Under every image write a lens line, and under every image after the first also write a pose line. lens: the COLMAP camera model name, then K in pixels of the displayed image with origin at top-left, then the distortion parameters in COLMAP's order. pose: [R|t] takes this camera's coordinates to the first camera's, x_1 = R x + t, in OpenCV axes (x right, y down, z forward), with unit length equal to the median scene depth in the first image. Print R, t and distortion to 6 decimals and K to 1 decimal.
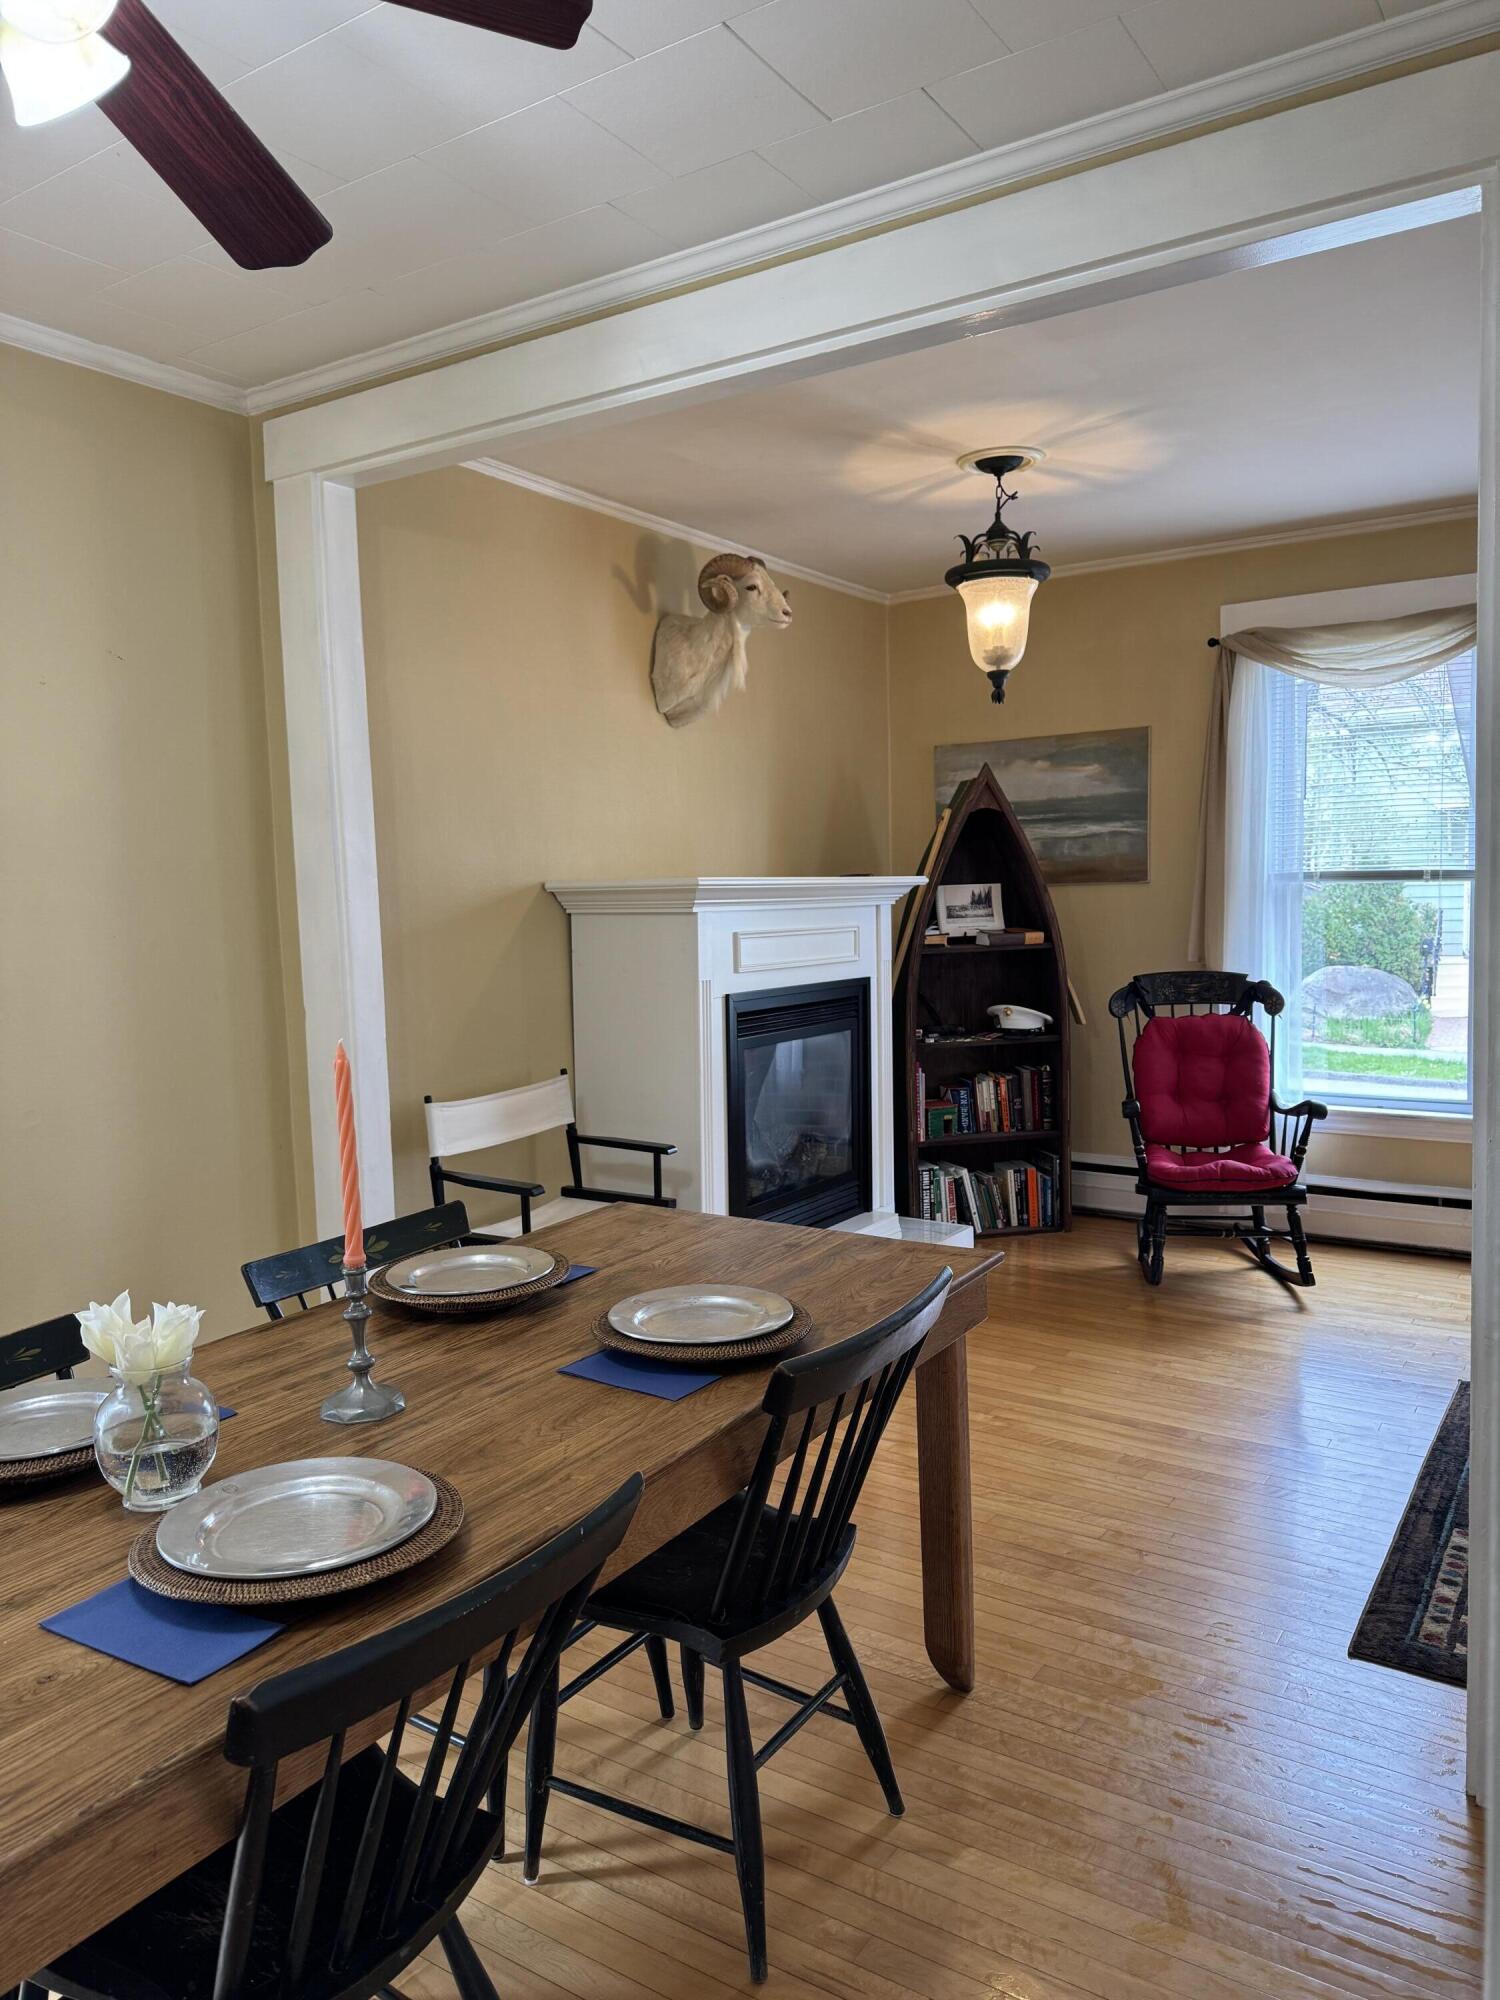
lens RADIAL K [[1407.2, 0, 718.5], [0, 1407.2, 1017.8], [0, 0, 1]] dist [0.055973, -0.057710]
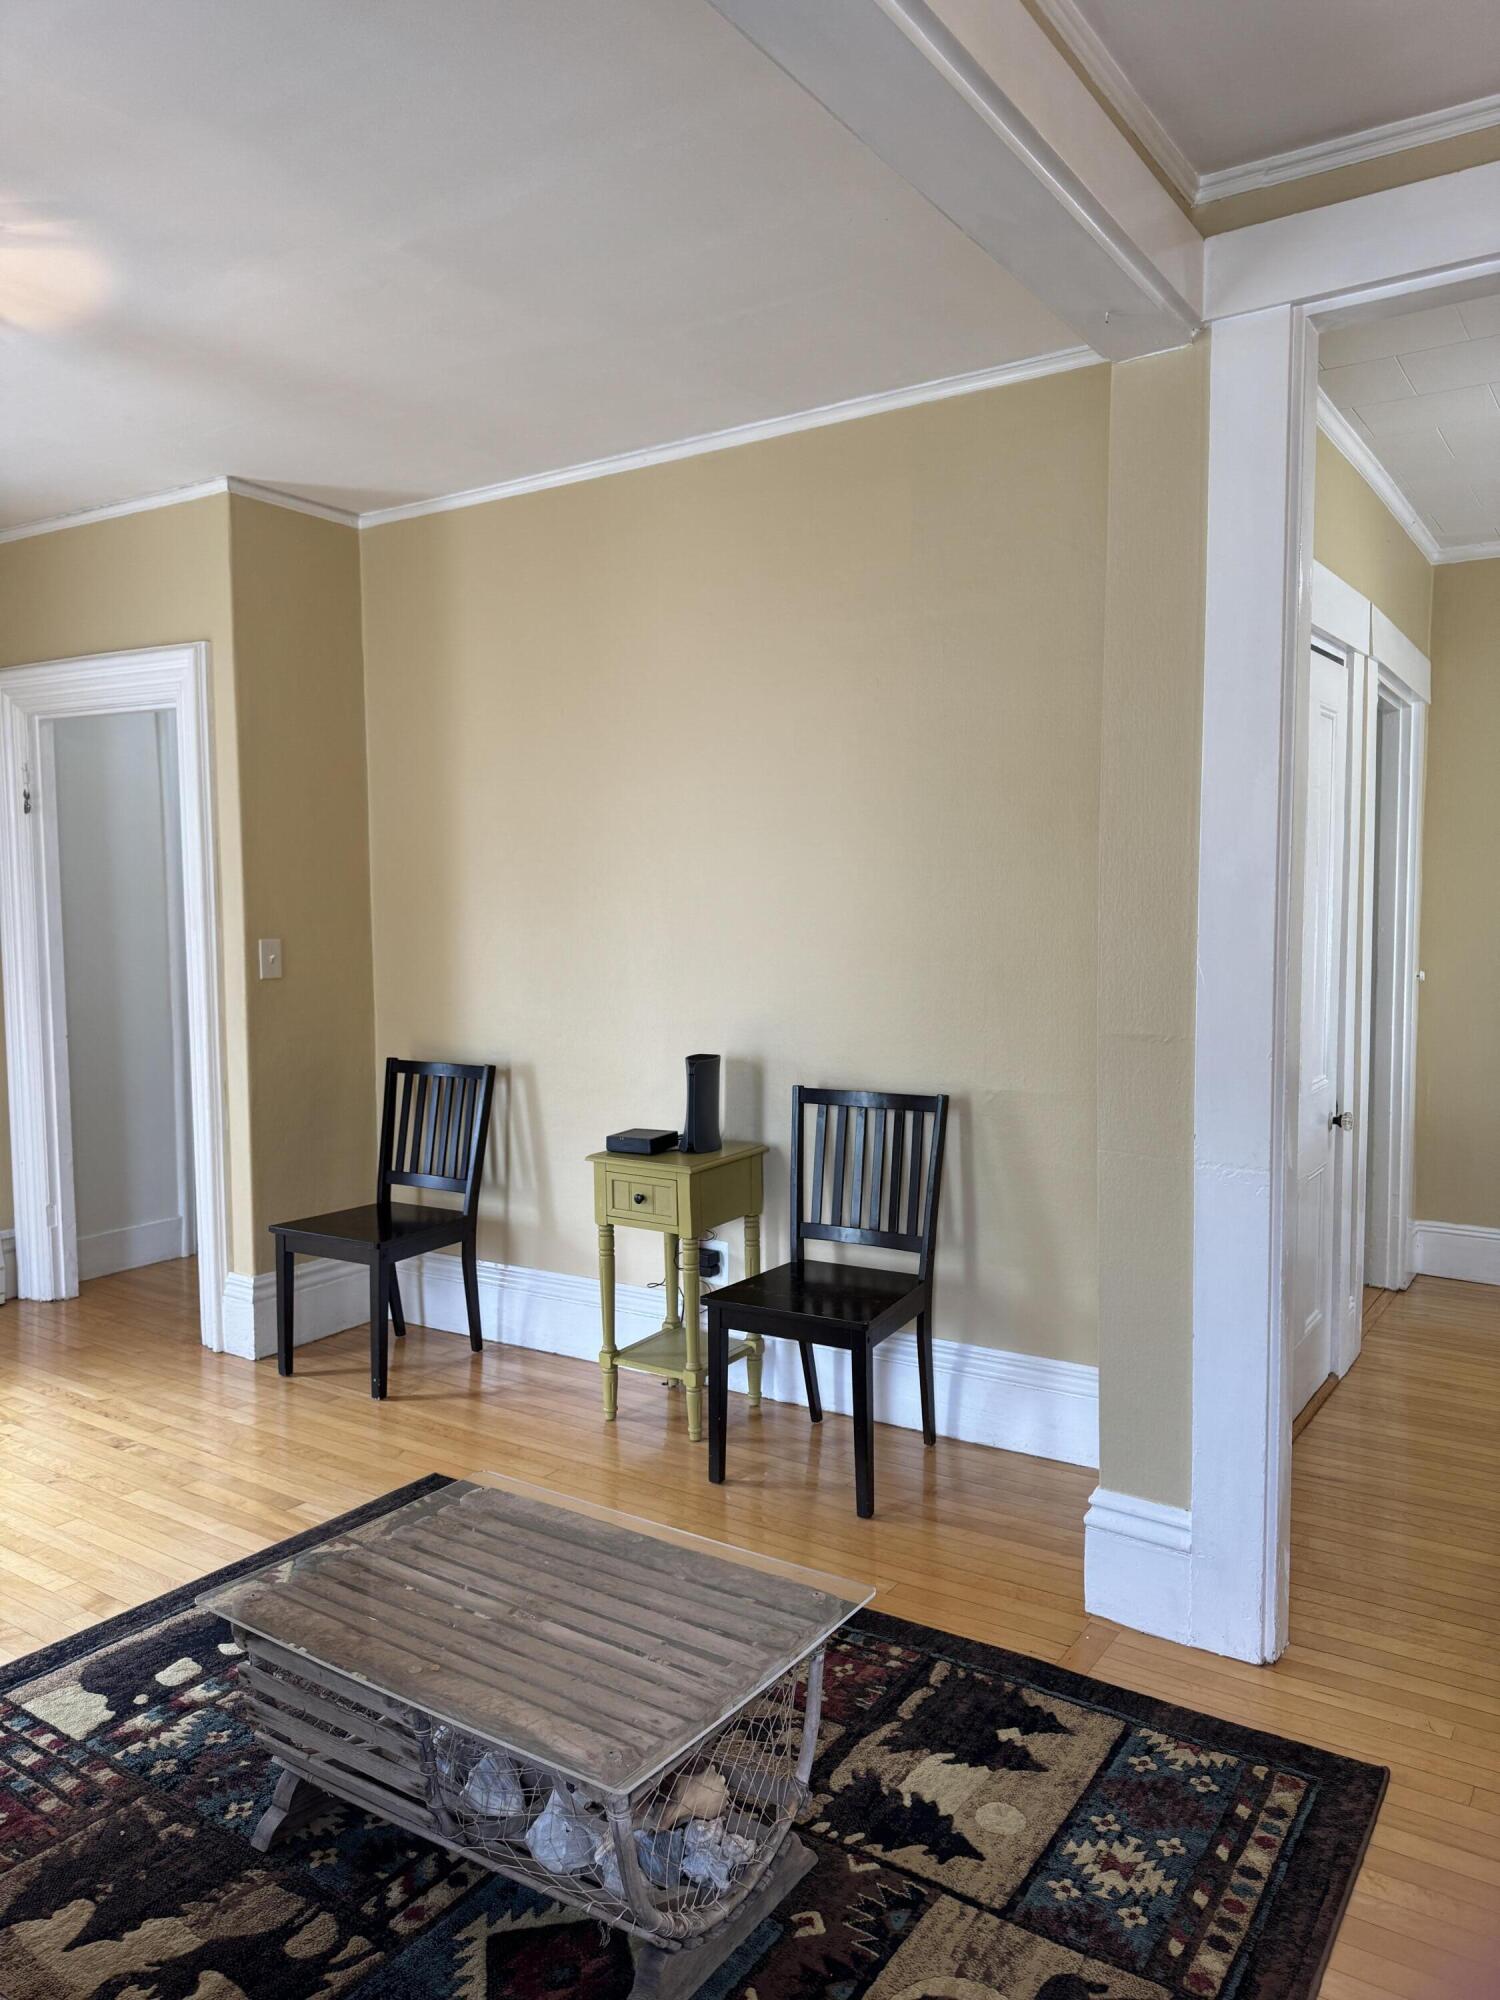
lens RADIAL K [[1407.2, 0, 748.2], [0, 1407.2, 1011.8], [0, 0, 1]] dist [0.055973, -0.057710]
pose [[-0.999348, 0.035769, 0.004815, 0.412845], [0.036073, 0.985607, 0.165157, -0.088513], [0.001162, 0.165223, -0.986256, 0.905628]]
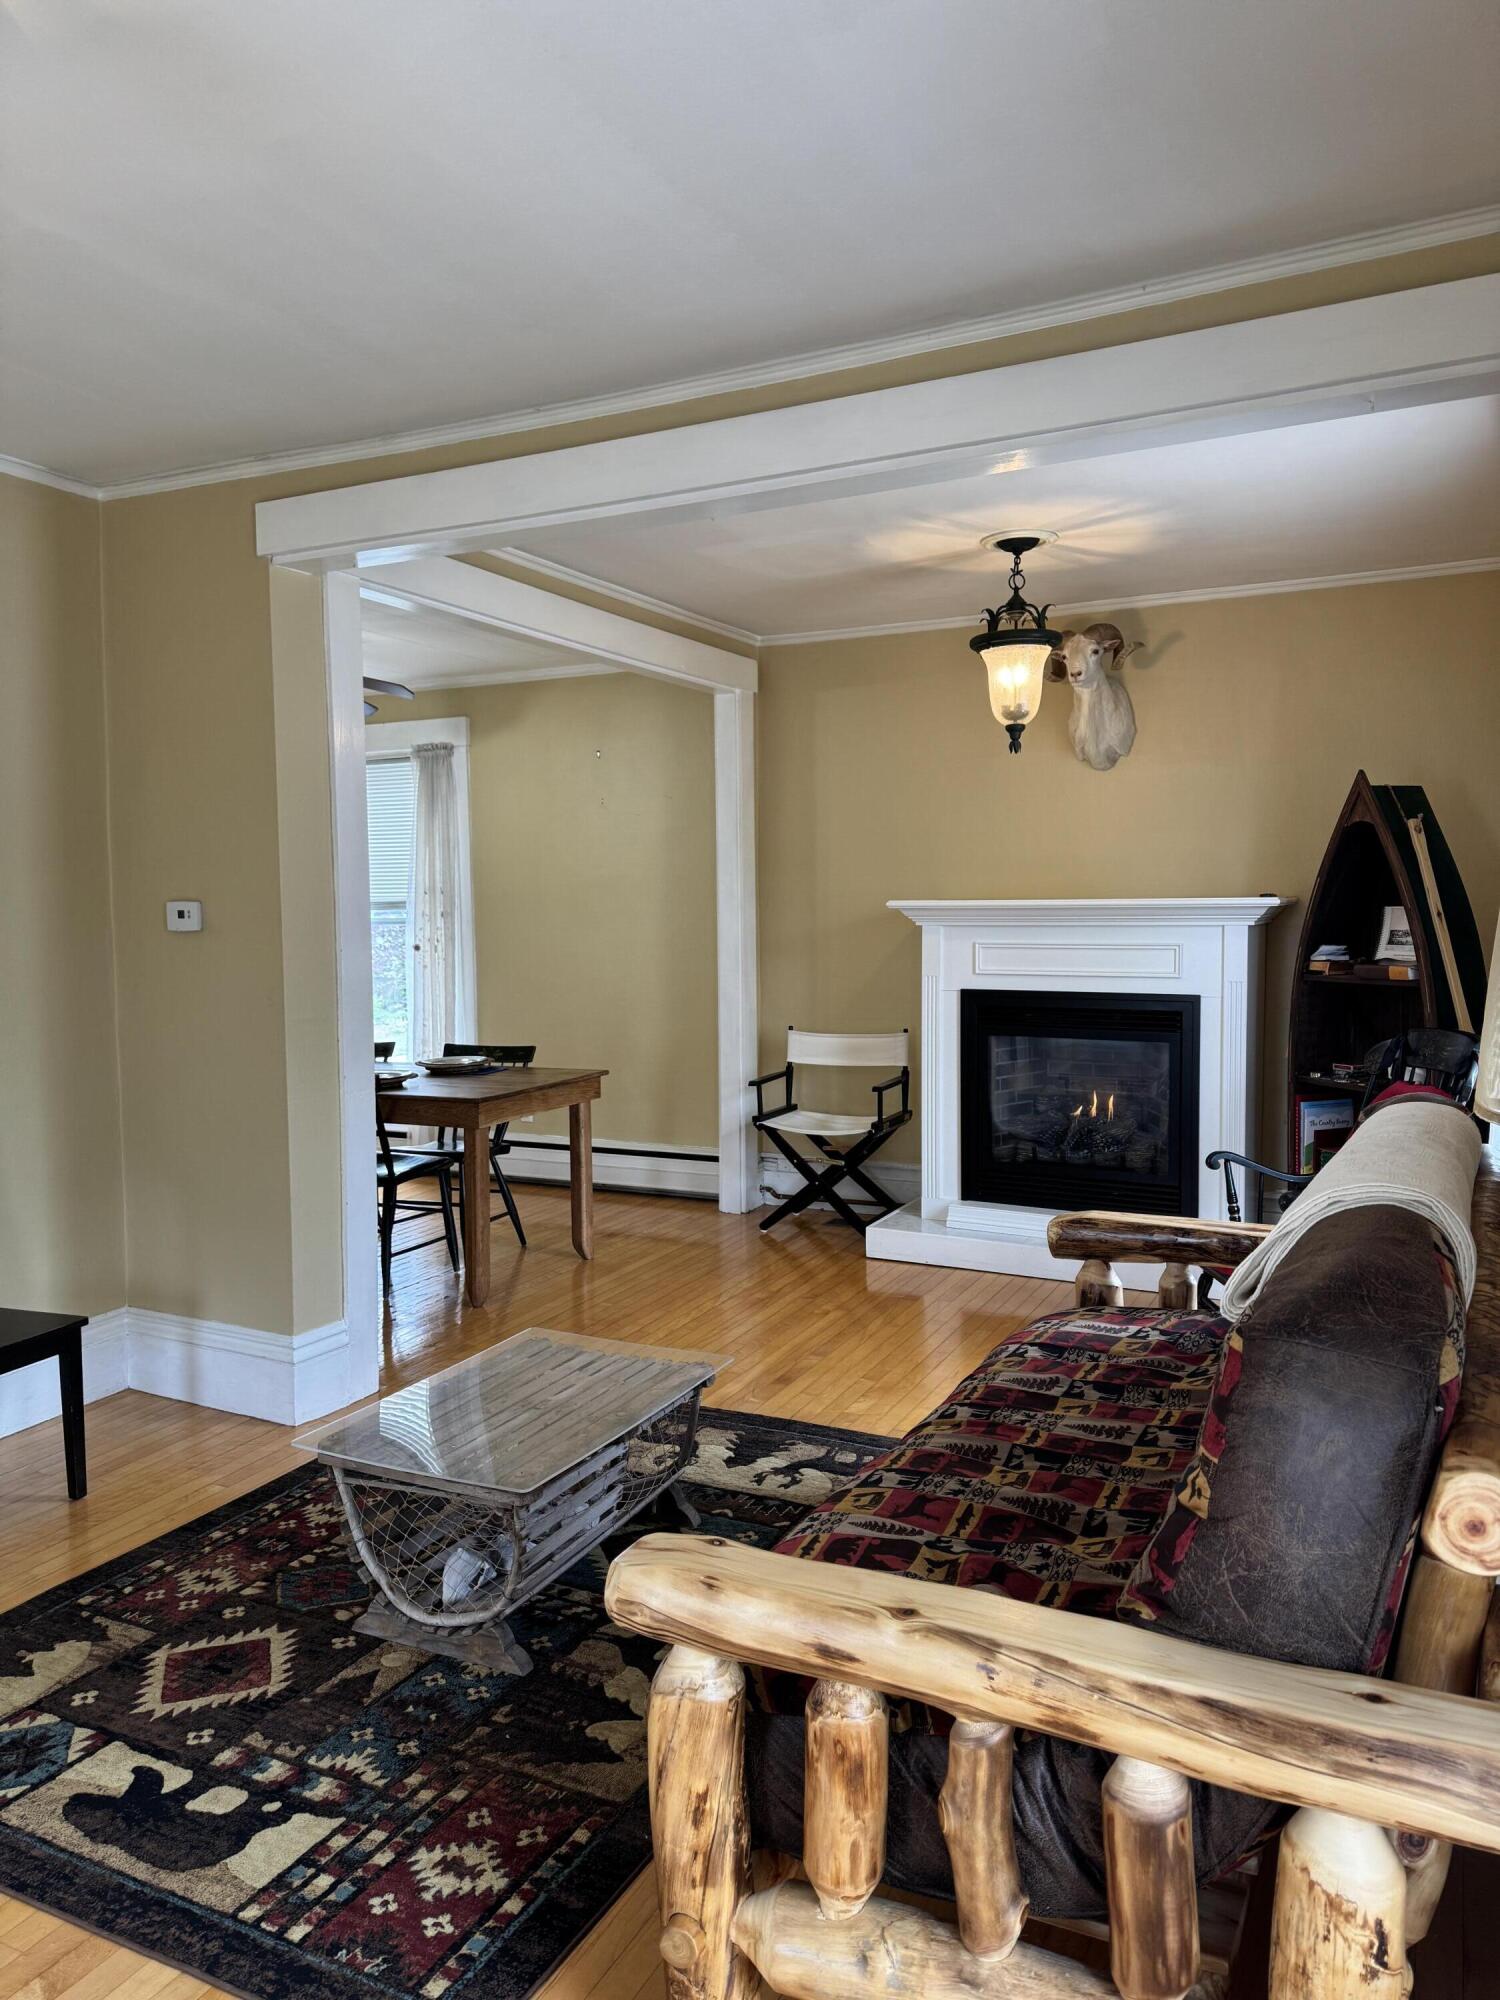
lens RADIAL K [[1407.2, 0, 748.9], [0, 1407.2, 1010.0], [0, 0, 1]] dist [0.055973, -0.057710]
pose [[0.123734, 0.103626, -0.986890, 1.068228], [-0.081951, 0.992202, 0.093909, -0.086883], [0.988926, 0.069257, 0.131262, 0.534657]]
